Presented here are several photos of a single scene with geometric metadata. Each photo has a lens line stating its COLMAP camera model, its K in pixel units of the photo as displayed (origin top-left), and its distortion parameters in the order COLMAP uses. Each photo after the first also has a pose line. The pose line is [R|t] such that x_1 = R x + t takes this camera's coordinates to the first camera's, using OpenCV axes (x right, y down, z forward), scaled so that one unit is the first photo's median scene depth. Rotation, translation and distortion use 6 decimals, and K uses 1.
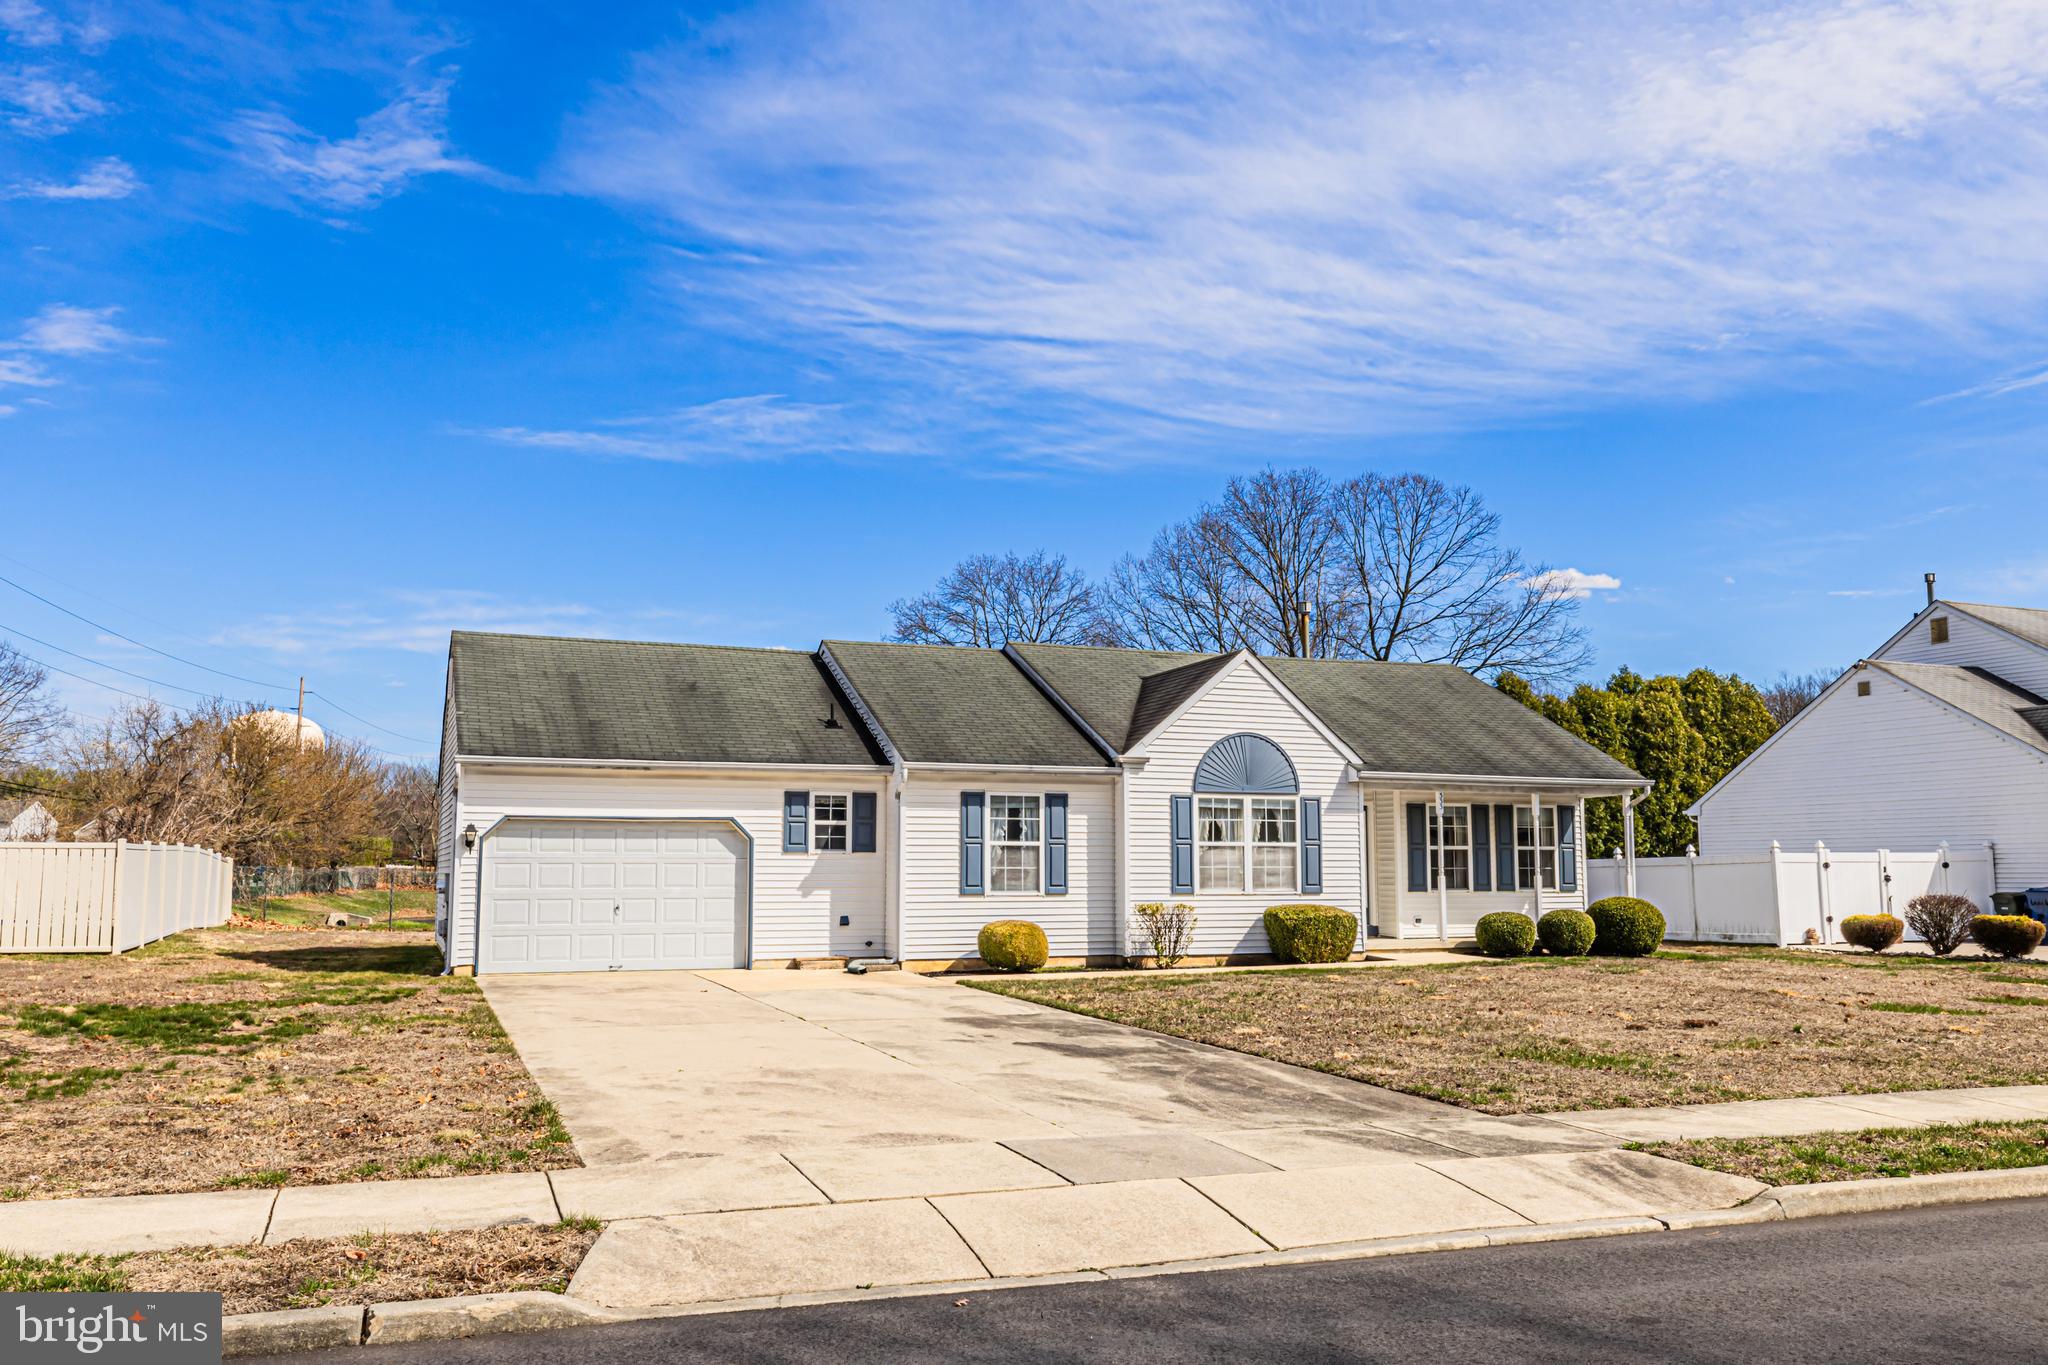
lens RADIAL K [[1601.4, 0, 1025.2], [0, 1601.4, 682.5], [0, 0, 1]] dist [0.021042, 0.008393]
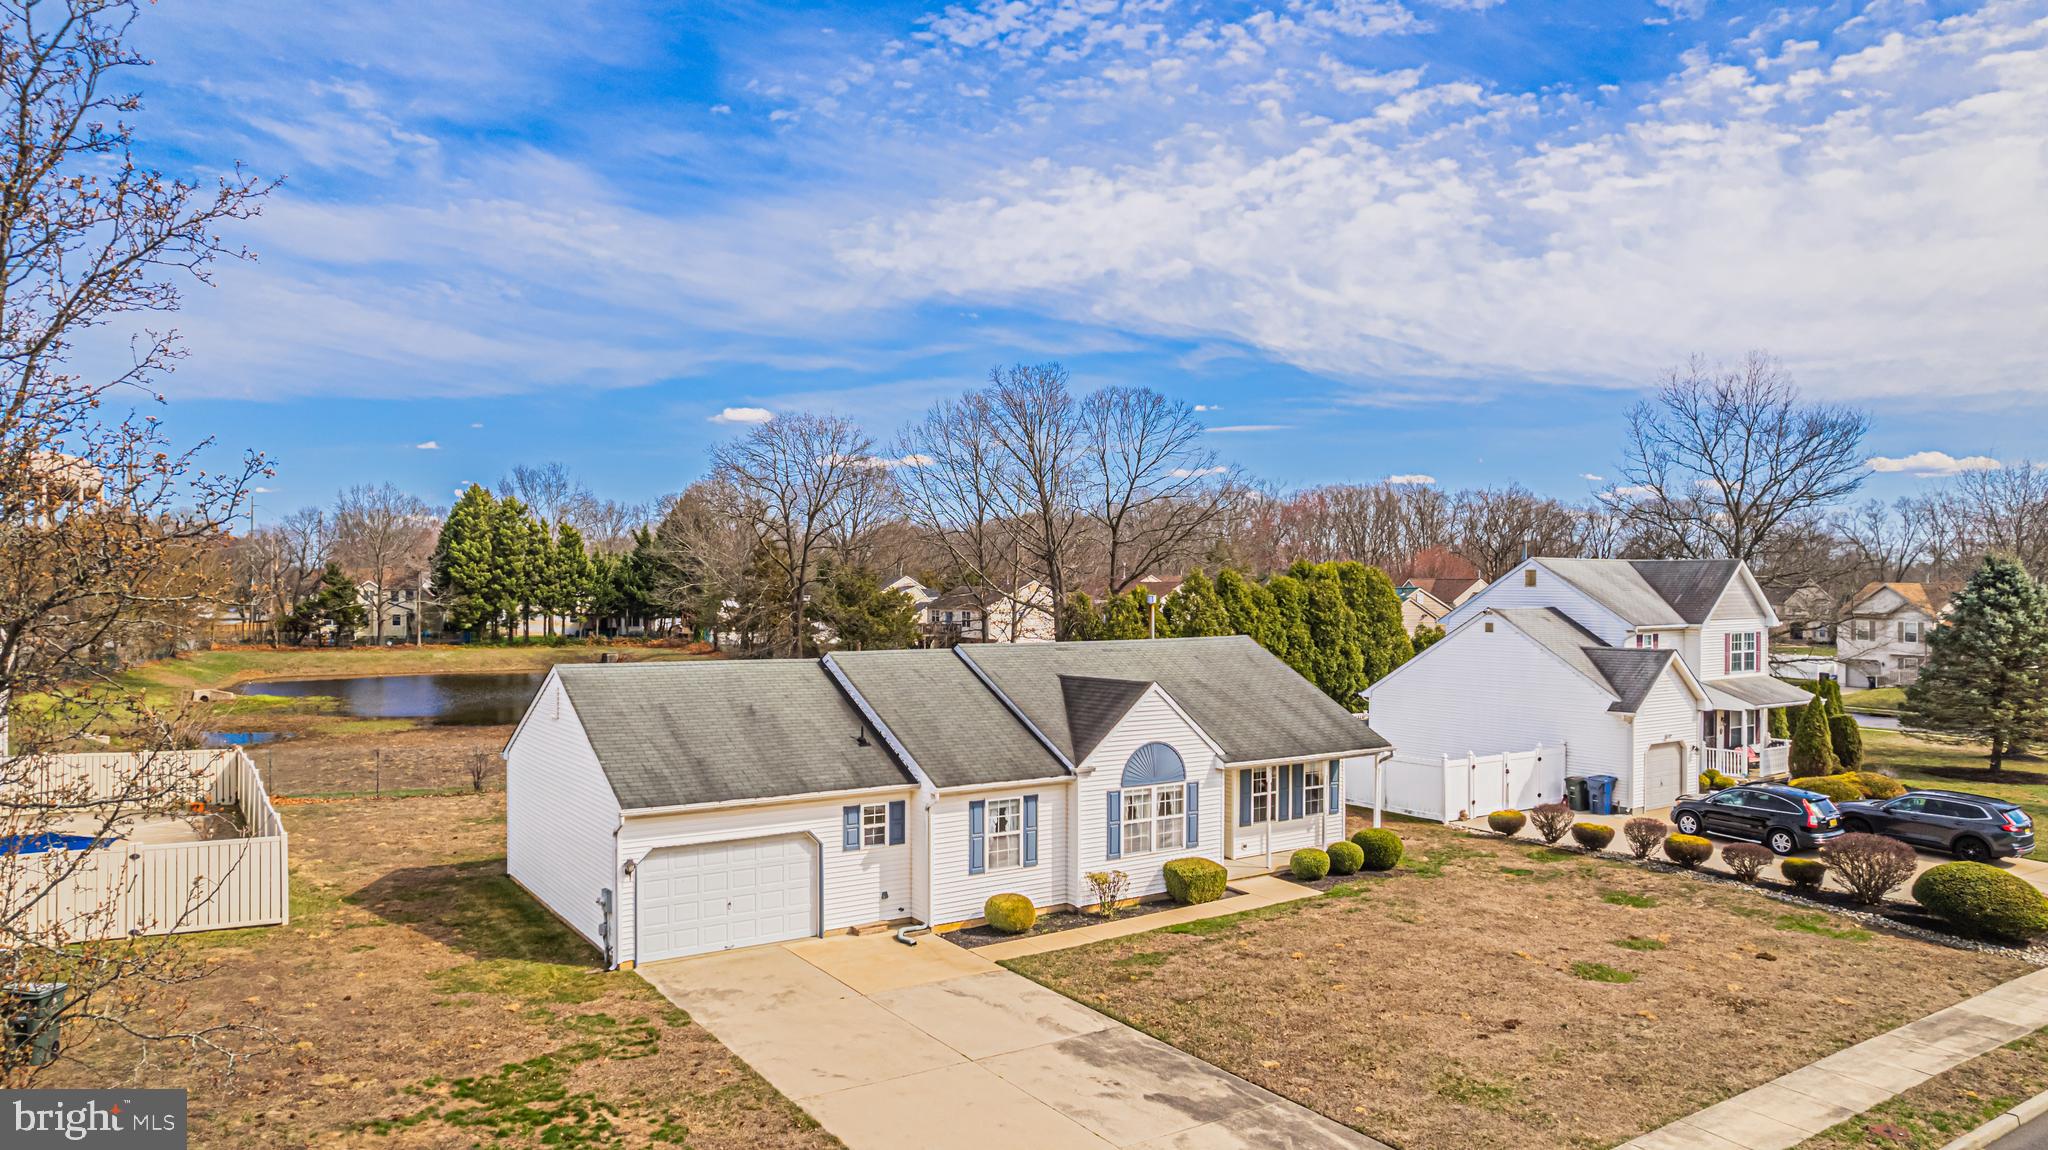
lens RADIAL K [[1299.7, 0, 1021.4], [0, 1299.7, 580.7], [0, 0, 1]] dist [-0.009067, -0.001131]
pose [[0.976359, 0.003184, 0.216131, -0.233750], [-0.027991, 0.993335, 0.111816, -0.242691], [-0.214335, -0.115222, 0.969940, -0.081735]]
